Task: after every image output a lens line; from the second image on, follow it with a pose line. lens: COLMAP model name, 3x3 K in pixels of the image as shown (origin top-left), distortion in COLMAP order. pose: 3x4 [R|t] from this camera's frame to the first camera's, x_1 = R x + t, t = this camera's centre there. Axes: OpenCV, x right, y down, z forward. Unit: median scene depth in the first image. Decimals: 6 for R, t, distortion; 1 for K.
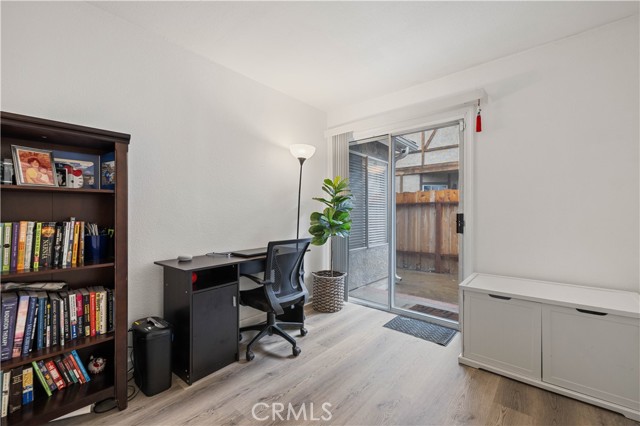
lens RADIAL K [[271.5, 0, 316.4], [0, 271.5, 214.0], [0, 0, 1]] dist [0.001599, 0.000208]
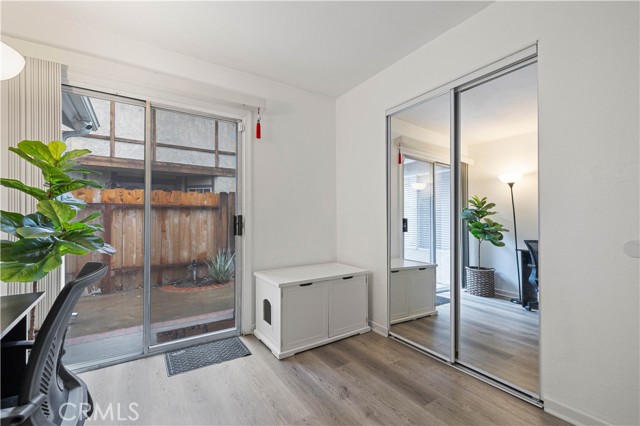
lens RADIAL K [[274.6, 0, 315.8], [0, 274.6, 218.2], [0, 0, 1]] dist [0.001512, 0.000282]
pose [[0.271582, 0.000005, 0.962415, -0.352036], [0.007867, 0.999967, -0.002225, 0.012099], [-0.962383, 0.008175, 0.271573, 0.467118]]
